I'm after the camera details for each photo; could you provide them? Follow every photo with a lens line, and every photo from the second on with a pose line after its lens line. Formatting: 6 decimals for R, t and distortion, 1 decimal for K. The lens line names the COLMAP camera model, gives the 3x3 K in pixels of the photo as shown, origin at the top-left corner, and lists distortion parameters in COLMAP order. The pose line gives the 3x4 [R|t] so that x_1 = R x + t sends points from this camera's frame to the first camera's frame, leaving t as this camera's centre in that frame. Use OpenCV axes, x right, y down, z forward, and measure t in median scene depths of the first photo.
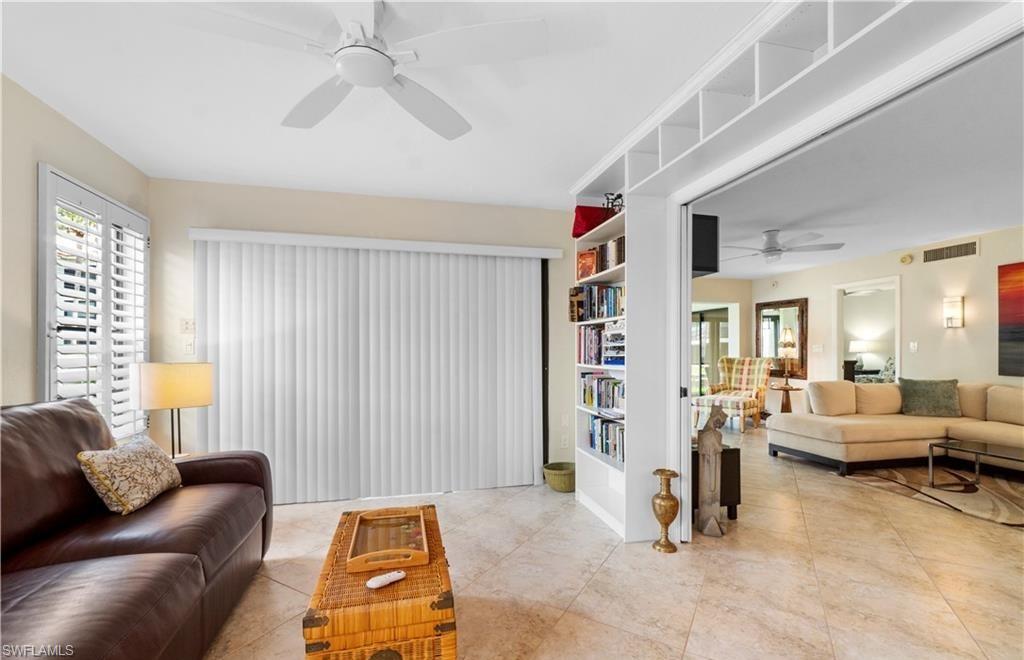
lens RADIAL K [[439.0, 0, 516.4], [0, 439.0, 350.9], [0, 0, 1]] dist [-0.002577, 0.000555]
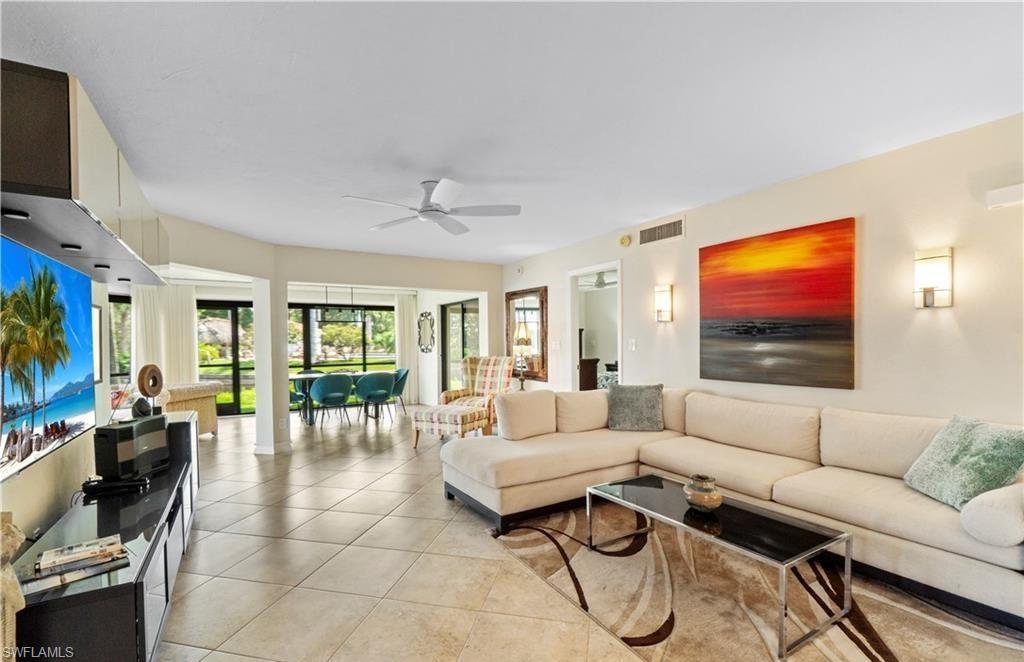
lens RADIAL K [[451.6, 0, 502.4], [0, 451.6, 350.5], [0, 0, 1]] dist [-0.007372, 0.000501]
pose [[0.956518, -0.016426, 0.291211, 0.436796], [0.011945, 0.999781, 0.017158, -0.016052], [-0.291430, -0.012933, 0.956505, 0.252932]]
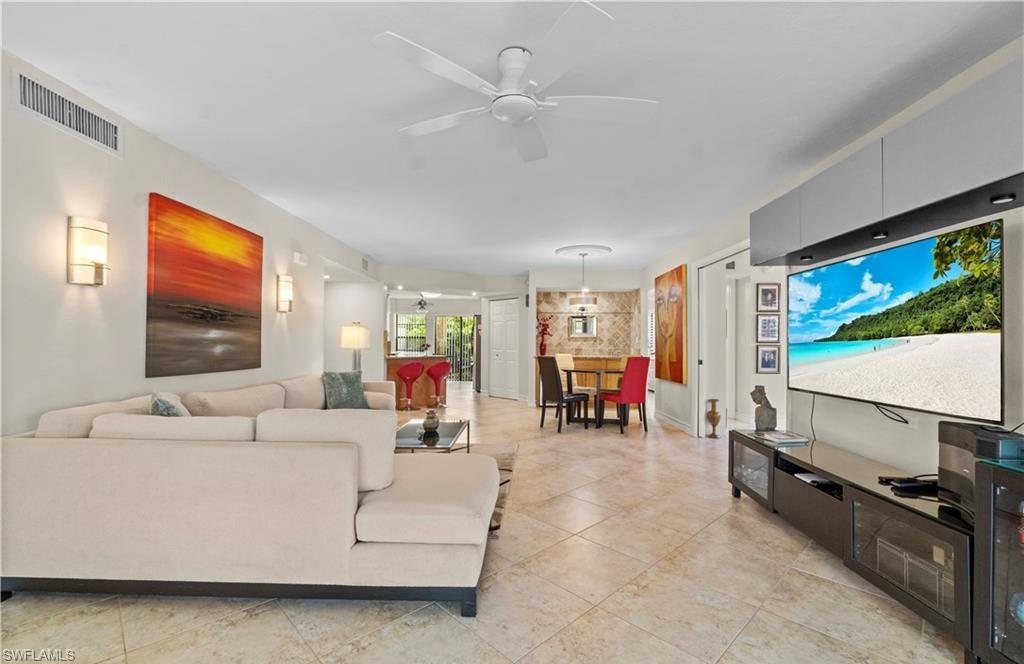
lens RADIAL K [[451.6, 0, 507.2], [0, 451.6, 334.4], [0, 0, 1]] dist [-0.007372, 0.000501]
pose [[-0.961333, 0.003368, 0.275367, 0.428169], [-0.002400, 0.999785, -0.020607, 0.008095], [-0.275378, -0.020471, -0.961118, 1.306056]]
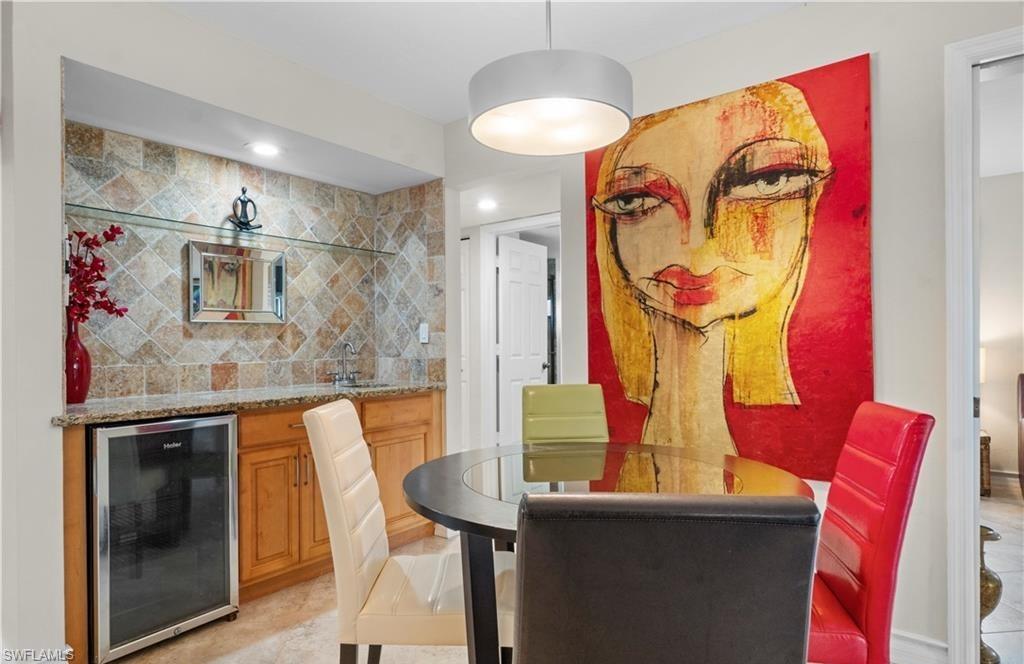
lens RADIAL K [[565.9, 0, 504.5], [0, 565.9, 341.3], [0, 0, 1]] dist [-0.003795, 0.000411]
pose [[-0.794040, 0.010075, -0.607782, 0.749112], [0.010742, 0.999939, 0.002540, 0.003673], [0.607771, -0.004512, -0.794100, 0.282526]]
